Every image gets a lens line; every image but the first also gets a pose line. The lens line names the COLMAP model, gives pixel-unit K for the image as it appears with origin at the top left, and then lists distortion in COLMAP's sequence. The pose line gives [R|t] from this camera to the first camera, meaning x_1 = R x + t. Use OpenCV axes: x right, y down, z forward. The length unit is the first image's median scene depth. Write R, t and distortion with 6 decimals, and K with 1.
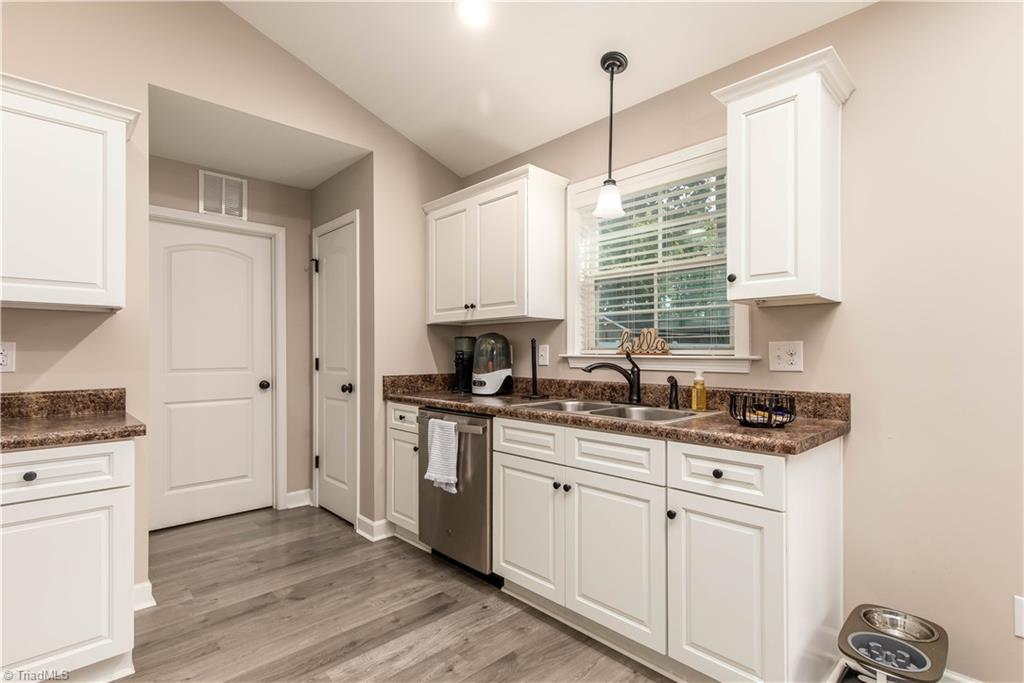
lens RADIAL K [[487.8, 0, 511.5], [0, 487.8, 348.2], [0, 0, 1]] dist [0.000335, -0.000141]
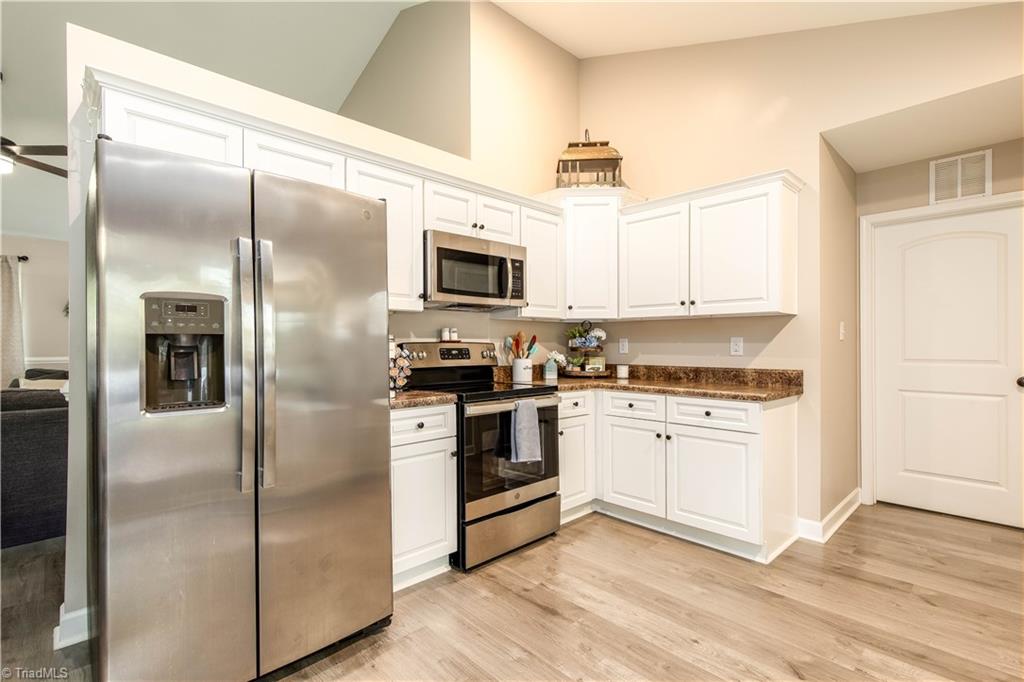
lens RADIAL K [[487.8, 0, 511.5], [0, 487.8, 342.2], [0, 0, 1]] dist [0.000335, -0.000141]
pose [[0.007063, 0.002675, -0.999971, 0.497314], [0.008326, 0.999962, 0.002734, -0.005203], [0.999940, -0.008345, 0.007040, 0.174334]]
